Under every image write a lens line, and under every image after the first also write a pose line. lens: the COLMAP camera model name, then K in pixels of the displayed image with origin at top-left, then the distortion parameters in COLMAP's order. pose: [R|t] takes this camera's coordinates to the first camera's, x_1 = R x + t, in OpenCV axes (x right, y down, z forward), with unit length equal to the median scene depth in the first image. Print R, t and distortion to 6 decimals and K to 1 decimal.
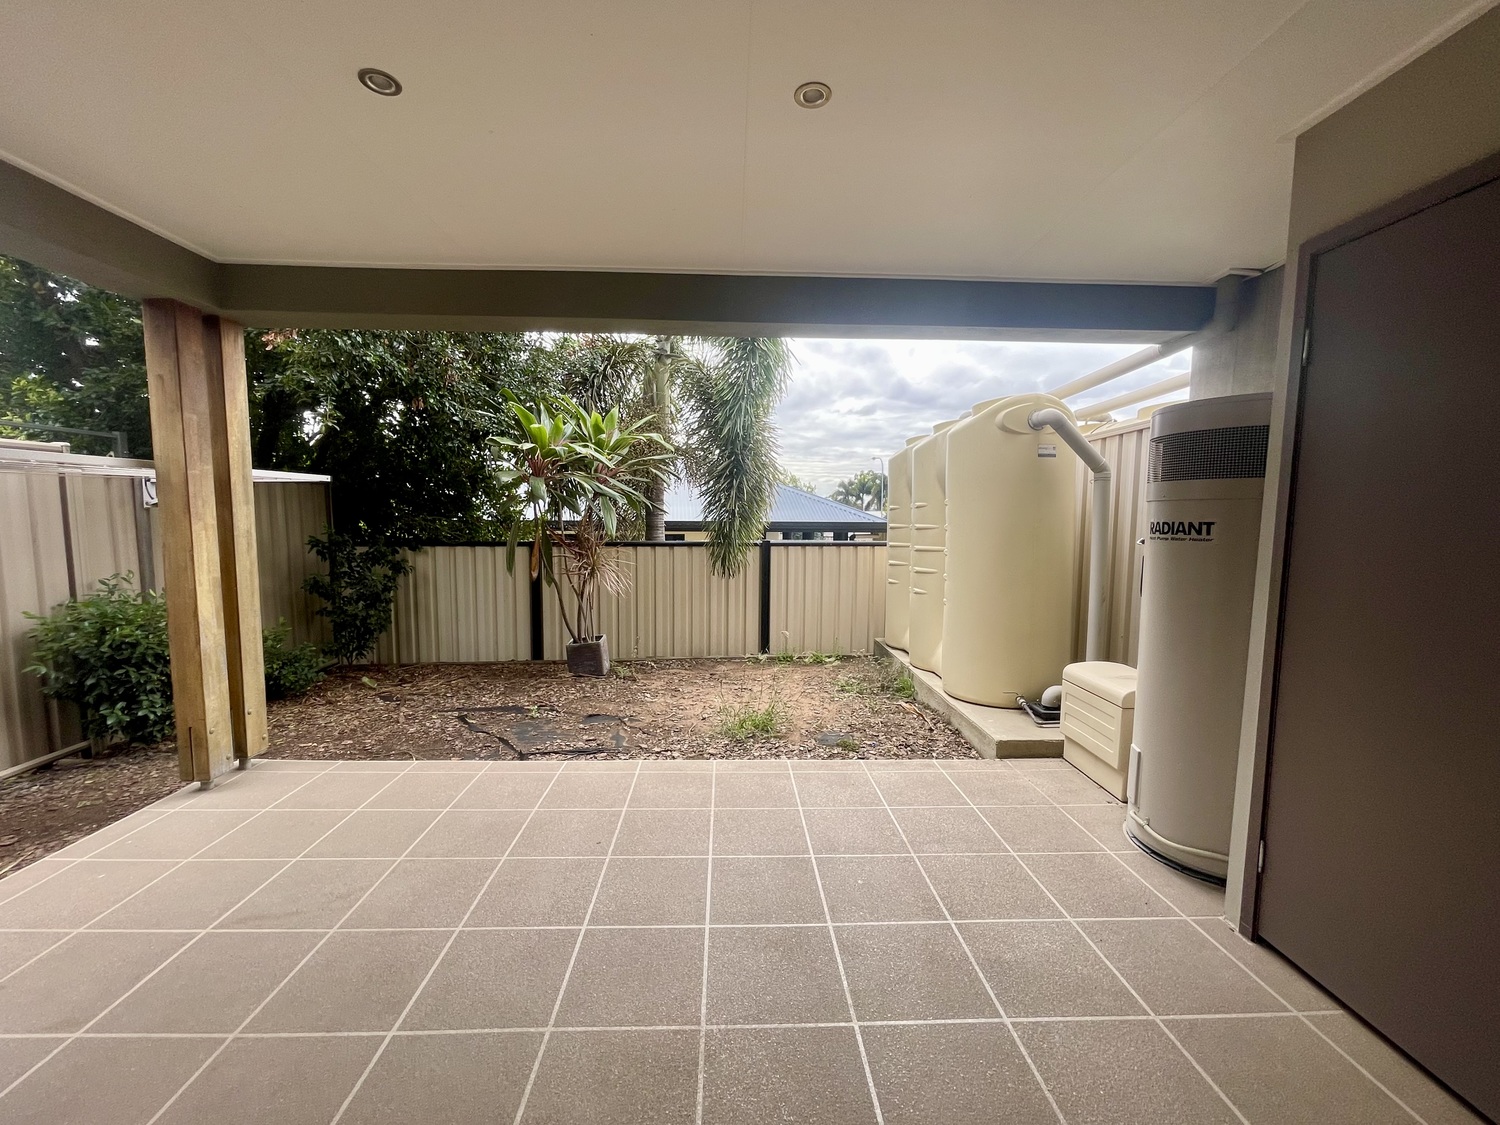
lens RADIAL K [[603.4, 0, 747.3], [0, 603.4, 563.6], [0, 0, 1]] dist [-0.016978, -0.000647]
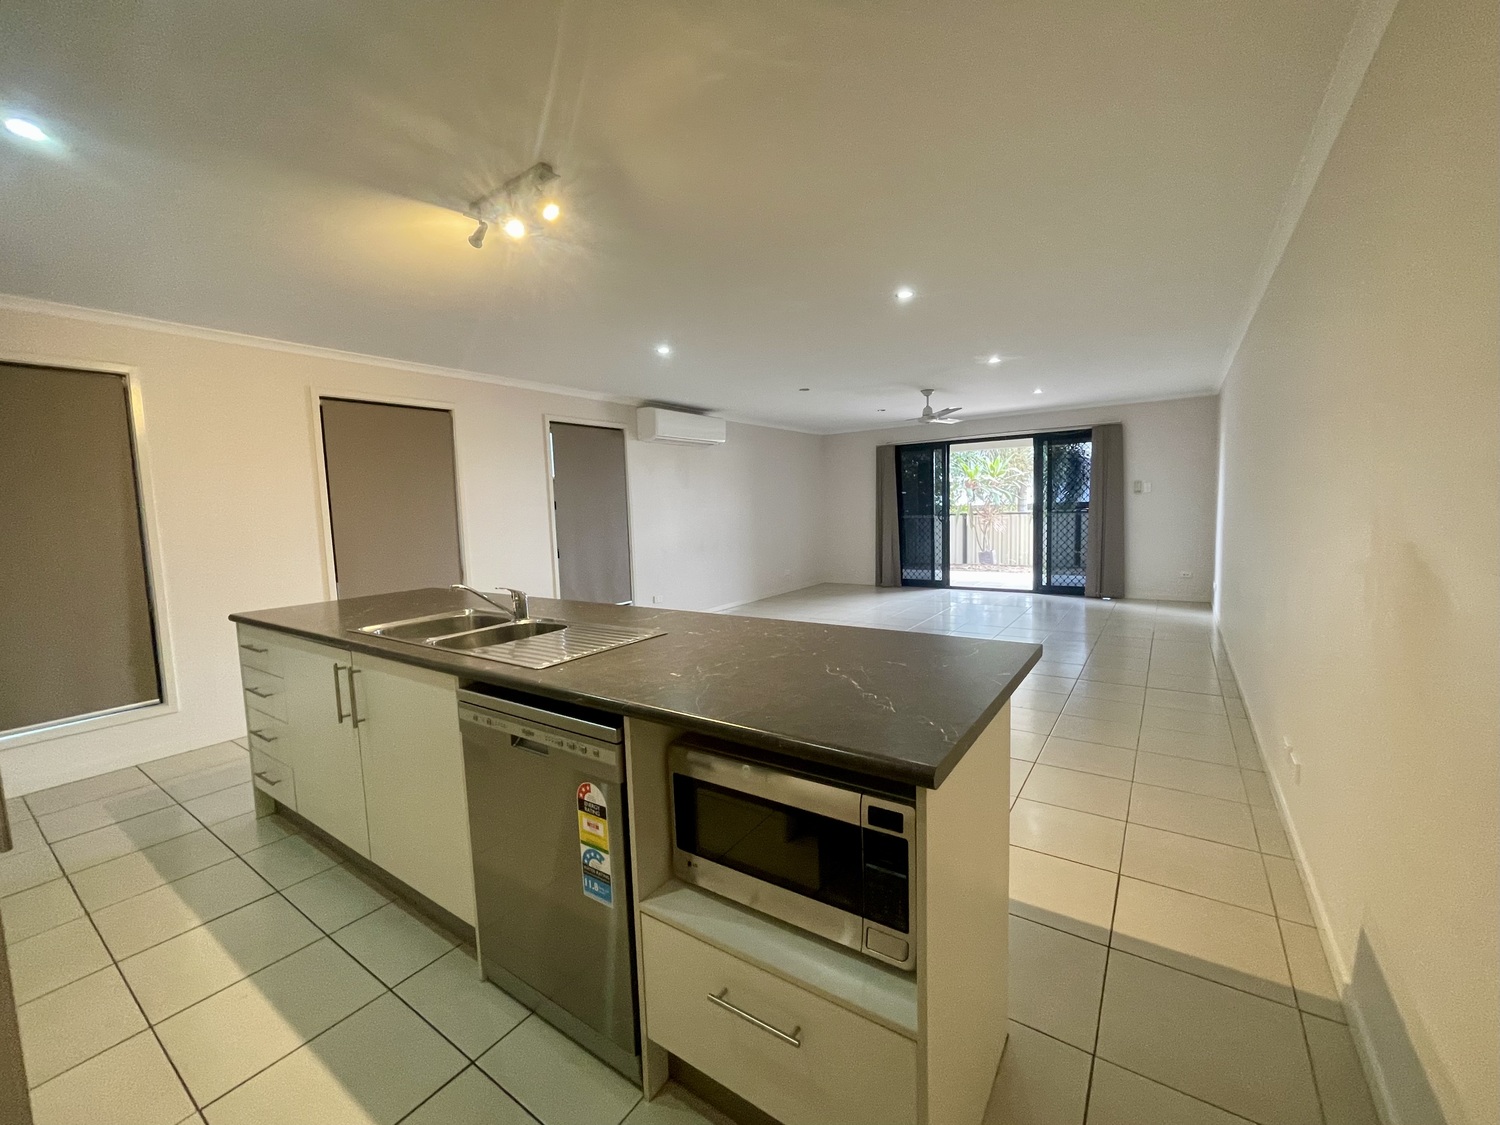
lens RADIAL K [[603.4, 0, 750.1], [0, 603.4, 567.3], [0, 0, 1]] dist [-0.016978, -0.000647]
pose [[0.798967, 0.022398, -0.600958, 0.483657], [-0.010164, 0.999666, 0.023745, 0.155720], [0.601289, -0.012864, 0.798928, -1.700106]]
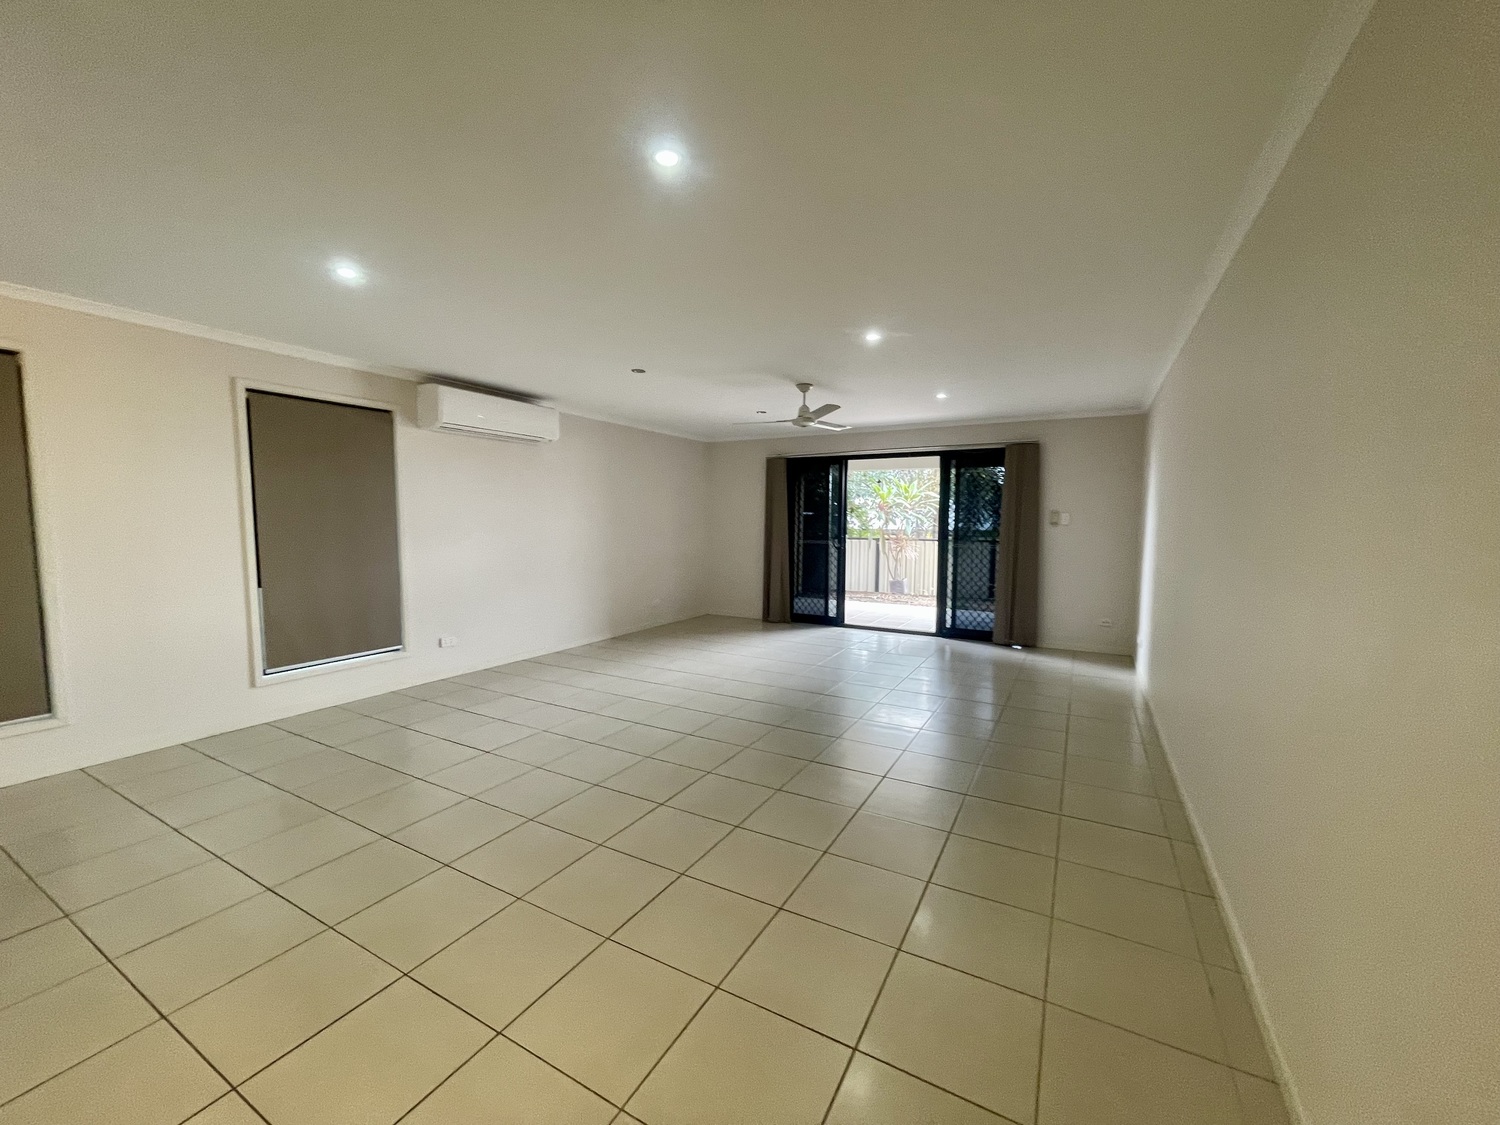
lens RADIAL K [[603.4, 0, 743.5], [0, 603.4, 570.2], [0, 0, 1]] dist [-0.016978, -0.000647]
pose [[0.853754, 0.037793, -0.519304, 0.459890], [-0.044044, 0.999030, 0.000296, 0.124163], [0.518811, 0.022620, 0.854590, -1.388591]]
